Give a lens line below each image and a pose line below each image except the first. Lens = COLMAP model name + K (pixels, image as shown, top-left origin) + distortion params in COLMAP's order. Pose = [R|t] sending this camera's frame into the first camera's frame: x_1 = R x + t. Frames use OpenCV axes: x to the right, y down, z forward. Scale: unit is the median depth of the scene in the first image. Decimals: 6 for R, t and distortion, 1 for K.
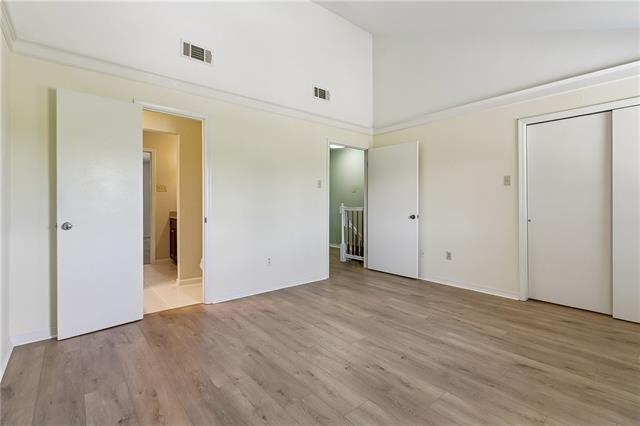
lens RADIAL K [[291.7, 0, 323.0], [0, 291.7, 211.0], [0, 0, 1]] dist [-0.001726, -0.000206]
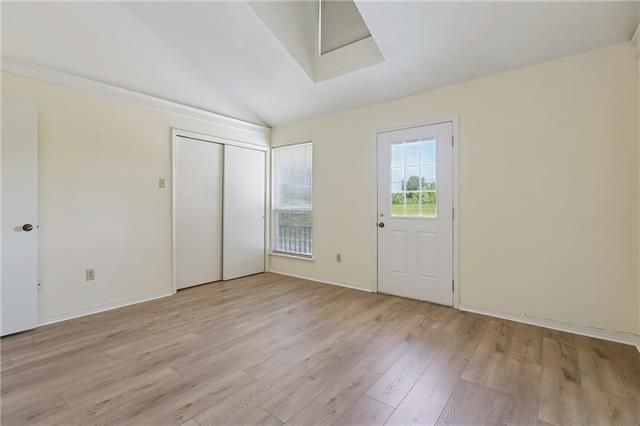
lens RADIAL K [[291.7, 0, 320.4], [0, 291.7, 208.6], [0, 0, 1]] dist [-0.001726, -0.000206]
pose [[-0.190439, -0.010701, 0.981641, -0.585399], [0.023239, 0.999611, 0.015405, -0.020969], [-0.981424, 0.025746, -0.190116, 0.782603]]
